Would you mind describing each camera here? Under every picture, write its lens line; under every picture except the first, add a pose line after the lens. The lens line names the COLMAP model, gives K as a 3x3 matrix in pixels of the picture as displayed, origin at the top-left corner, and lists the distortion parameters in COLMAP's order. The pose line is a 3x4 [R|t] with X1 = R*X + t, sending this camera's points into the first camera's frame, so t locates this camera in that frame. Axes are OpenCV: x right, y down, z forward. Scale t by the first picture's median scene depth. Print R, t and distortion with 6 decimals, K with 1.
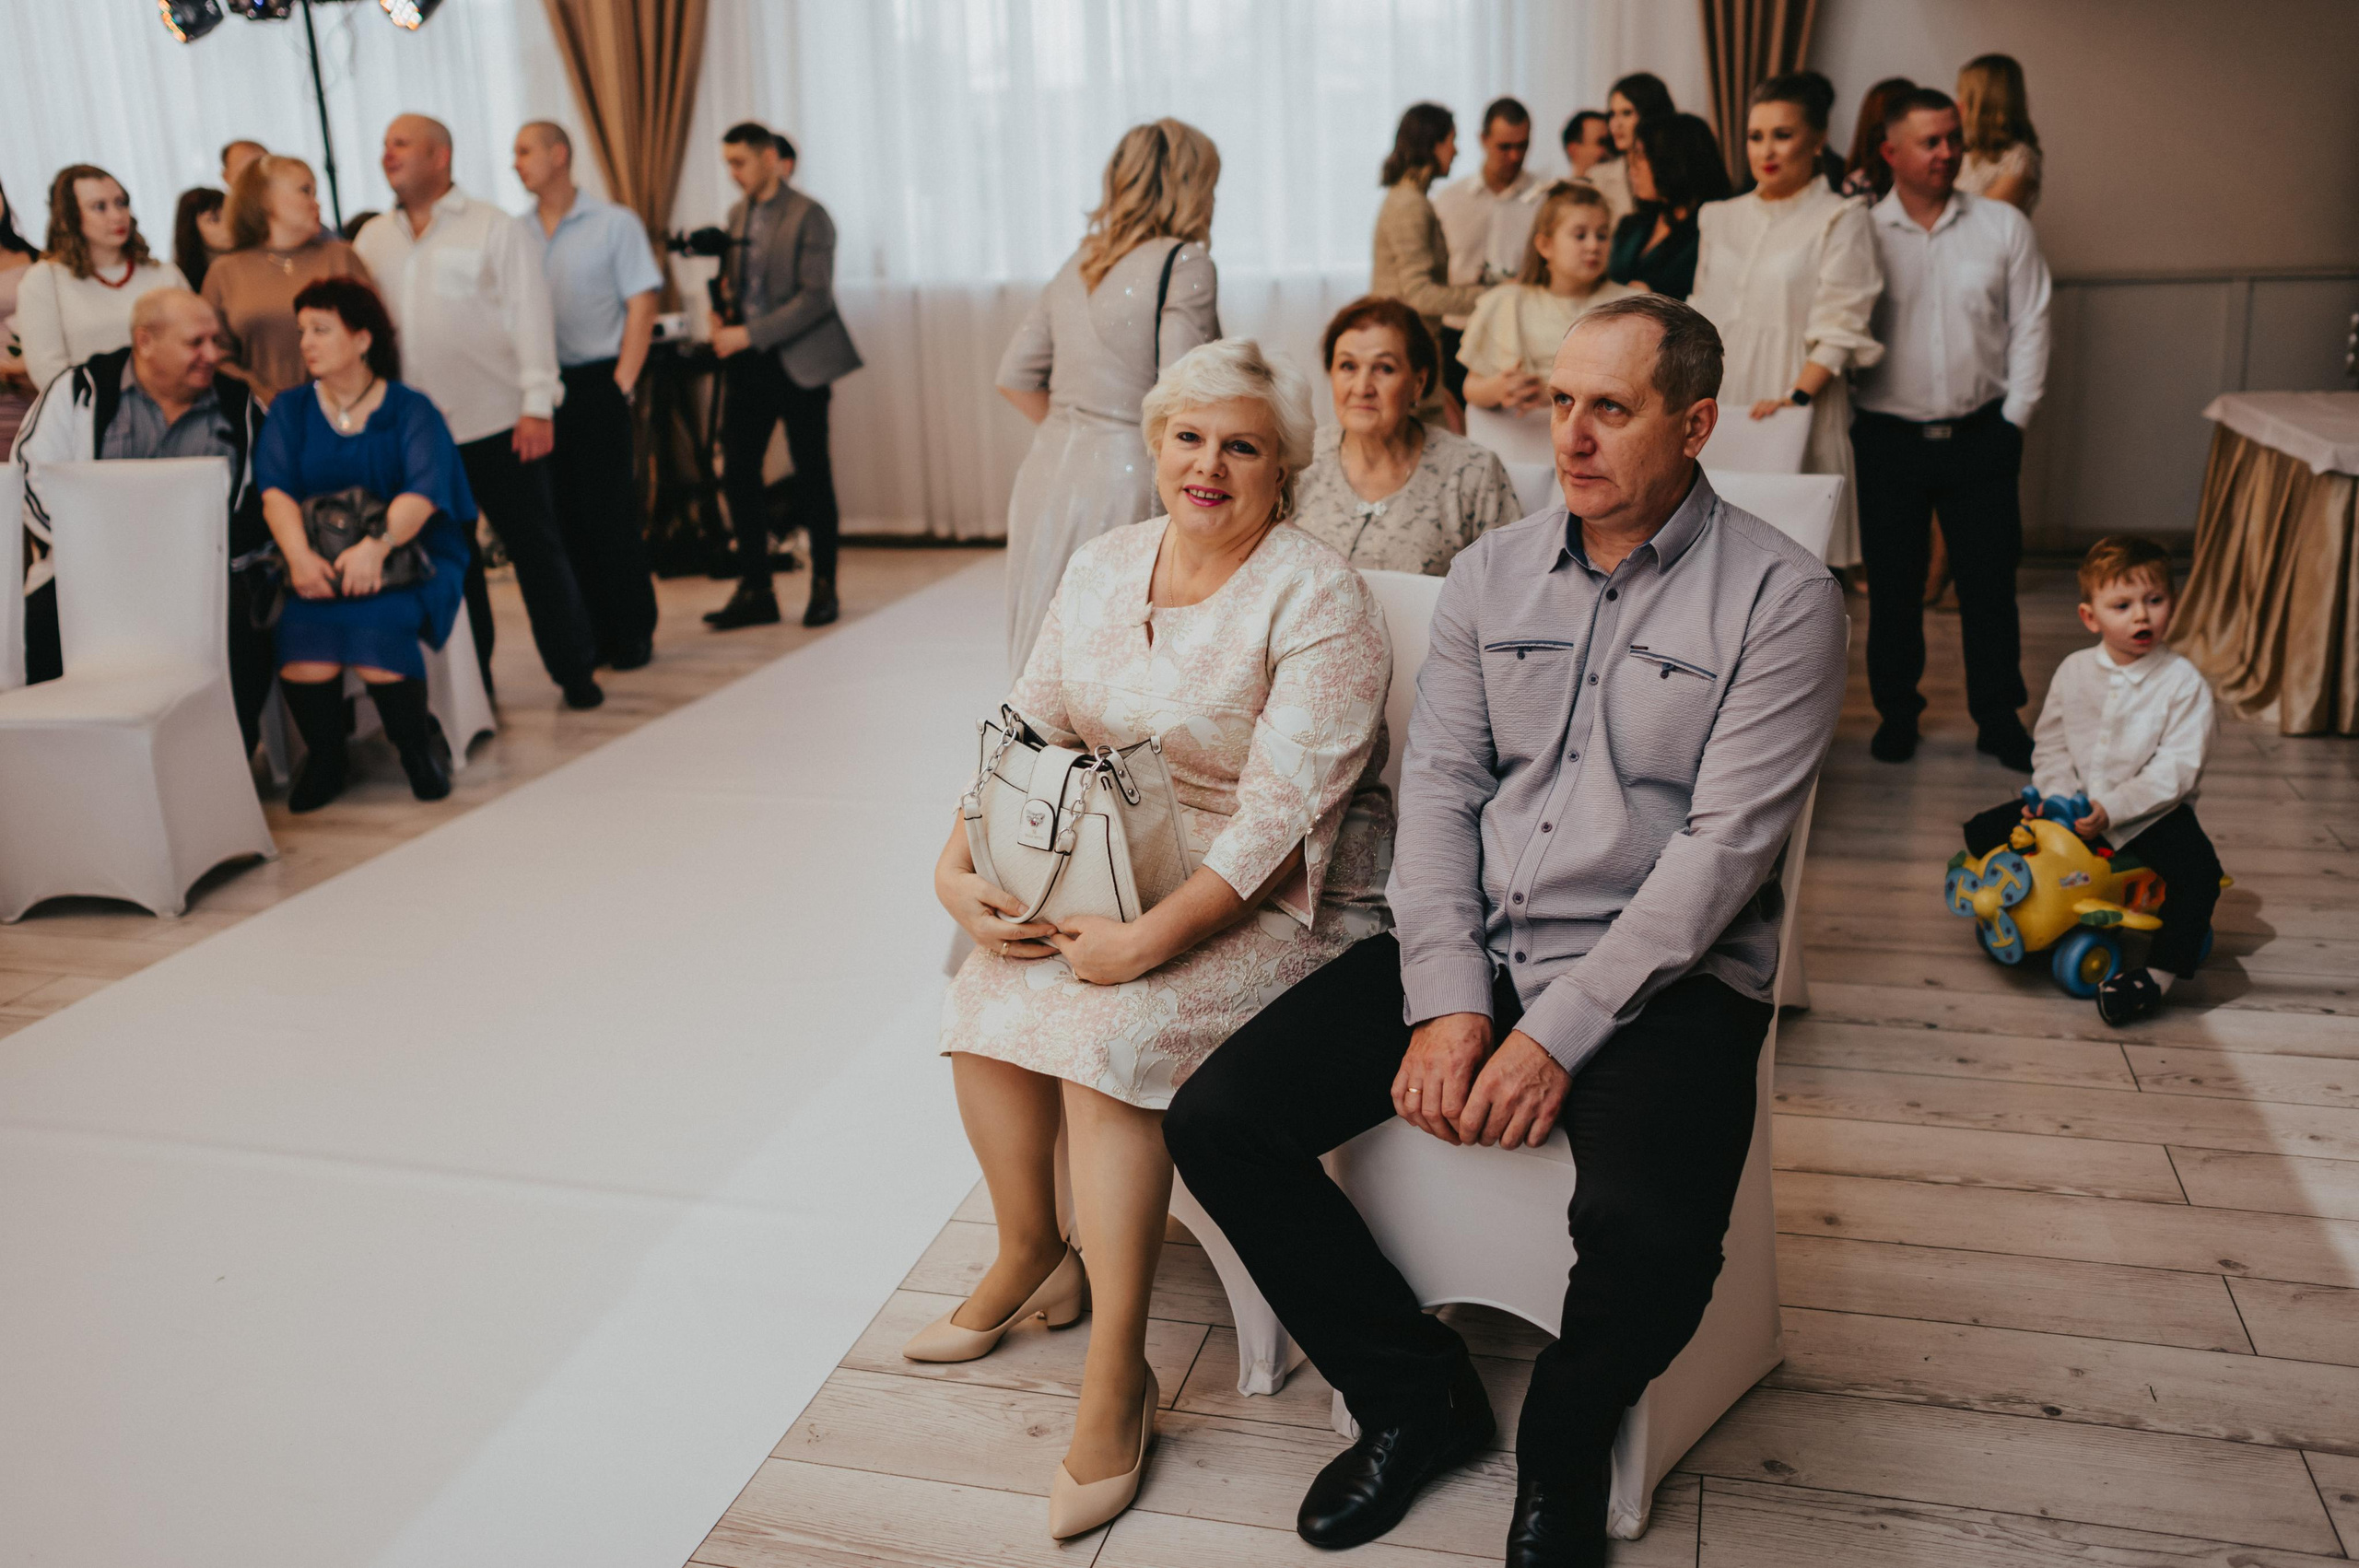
lens RADIAL K [[1881.1, 0, 1179.5], [0, 1881.1, 784.0], [0, 0, 1]] dist [-0.031527, 0.000262]
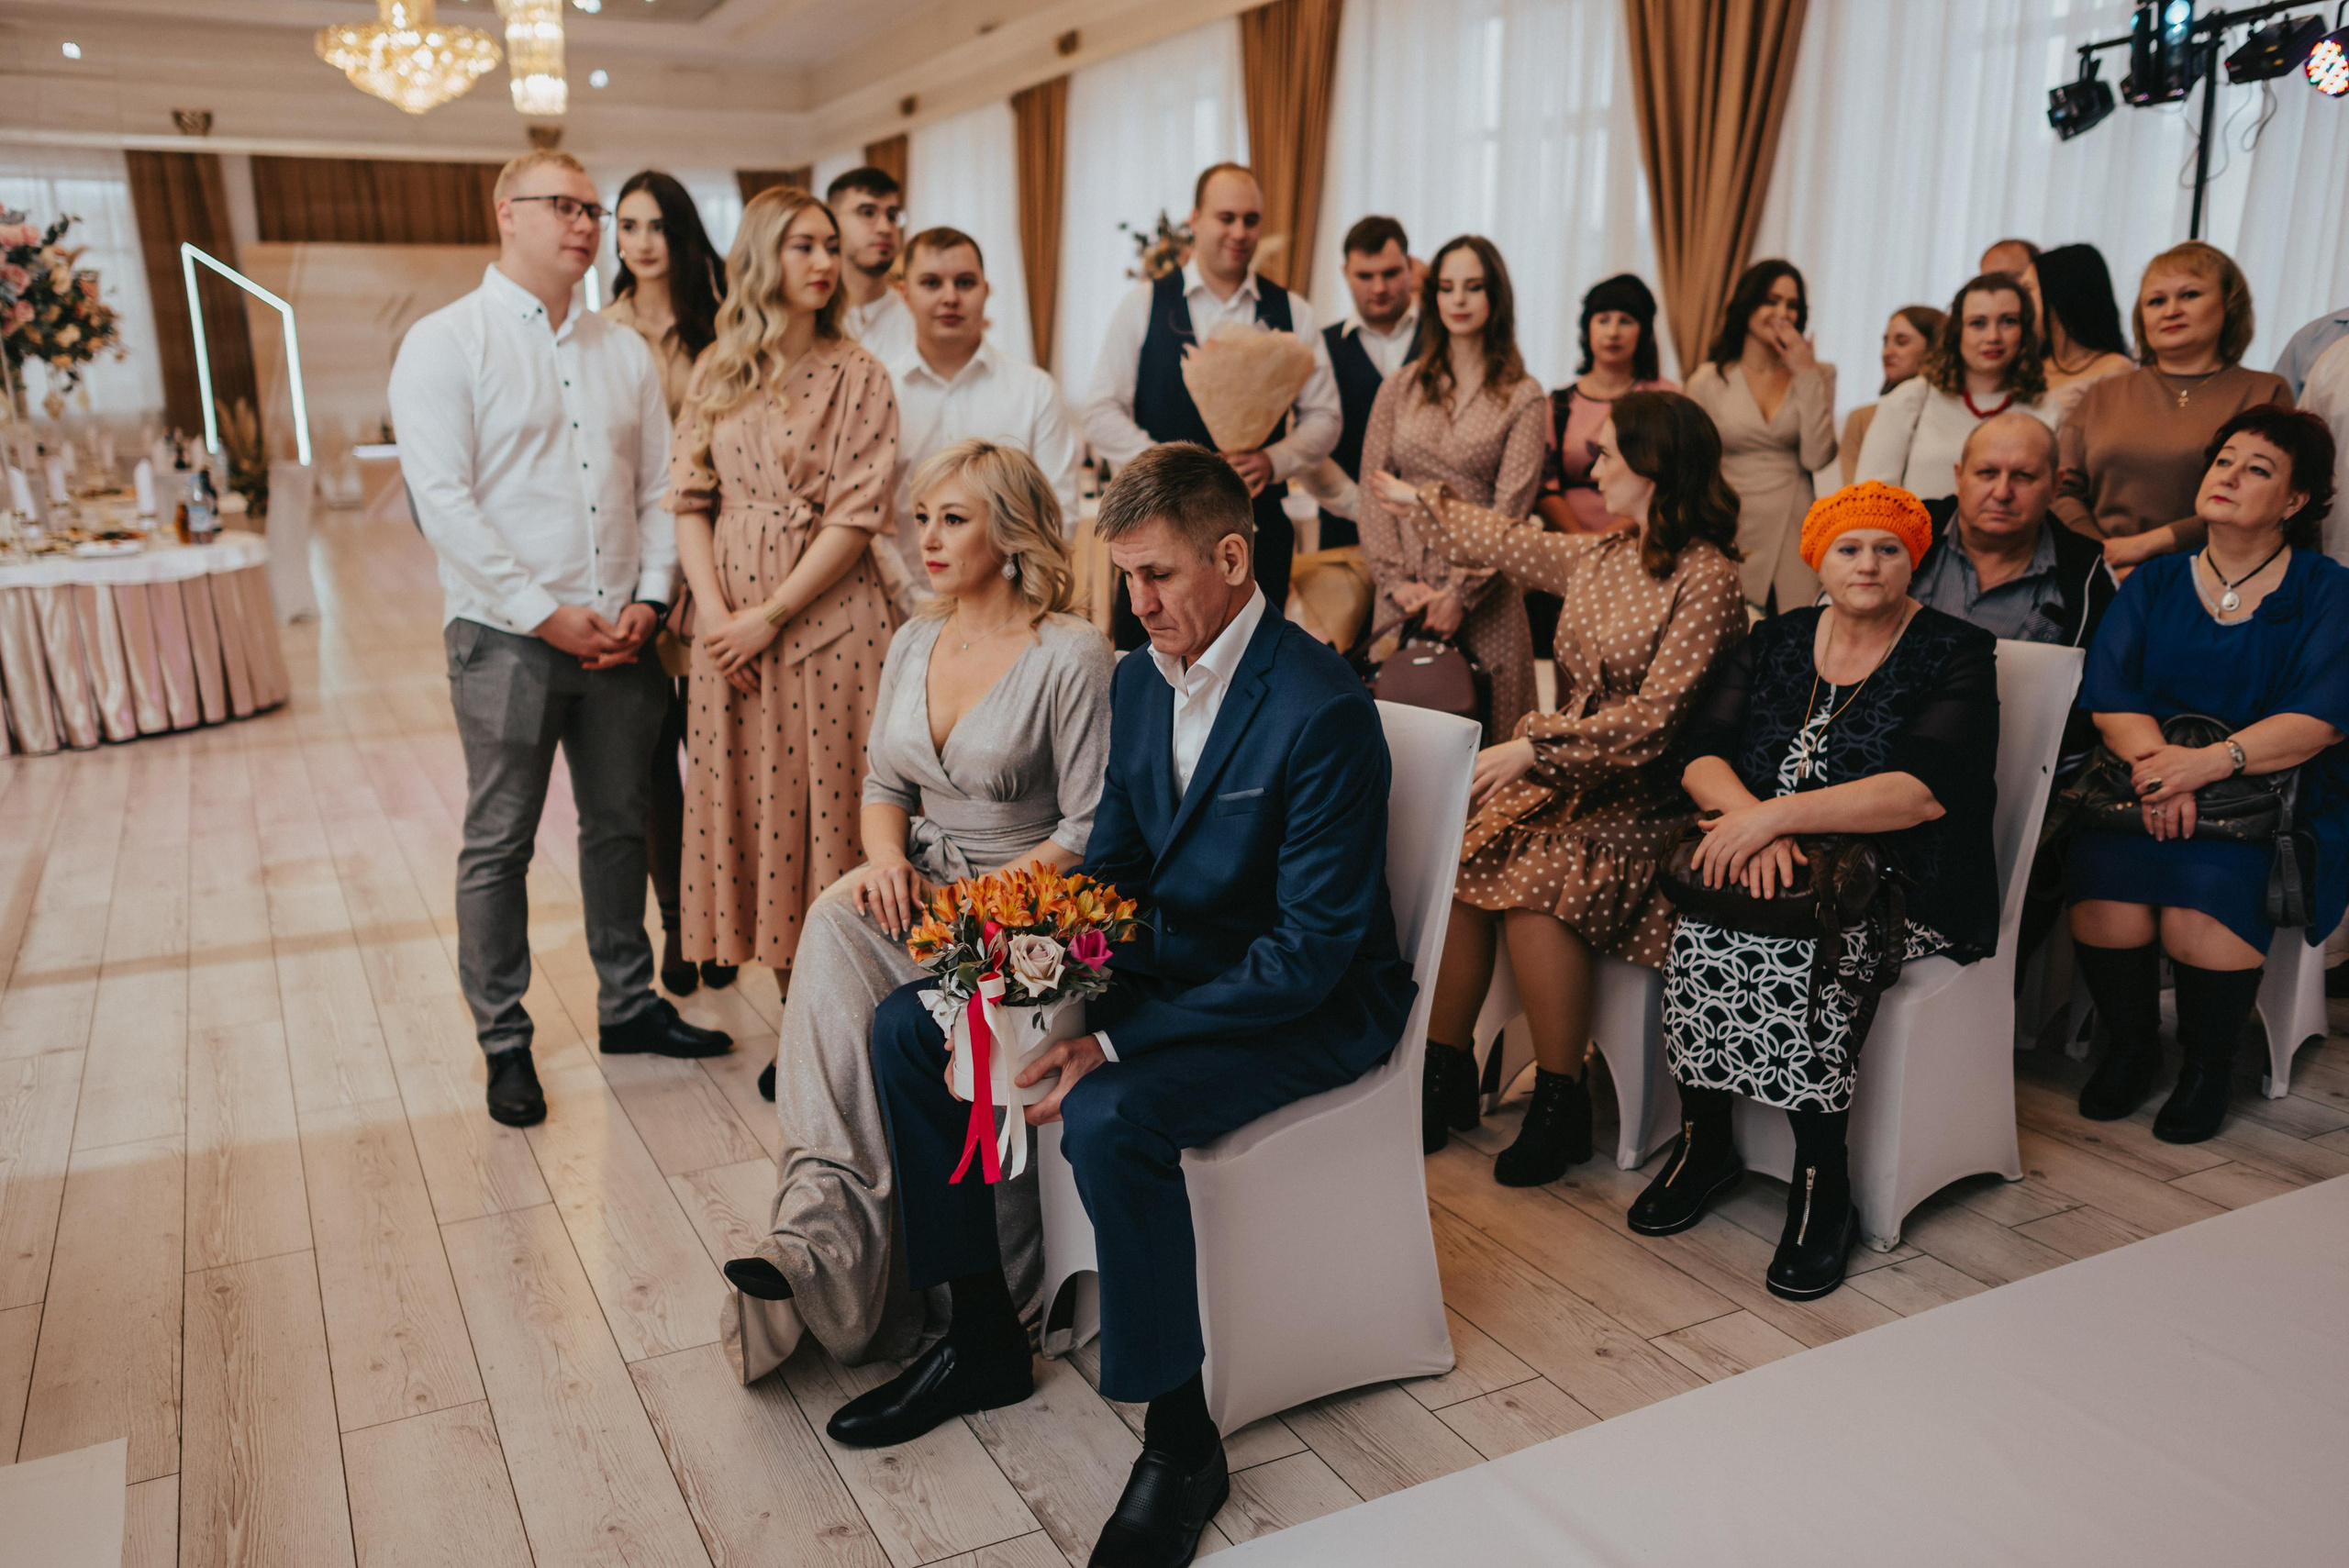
lens RADIAL K [[1873.2, 0, 1174.5], [0, 1873.2, 784.0], [0, 0, 1]] dist [-0.031527, 0.000262]
pose [[0.659683, 0.145693, -0.737287, -0.177394], [-0.188292, 0.981781, 0.025534, -0.068937], [0.727575, 0.121981, 0.675097, 0.230478]]
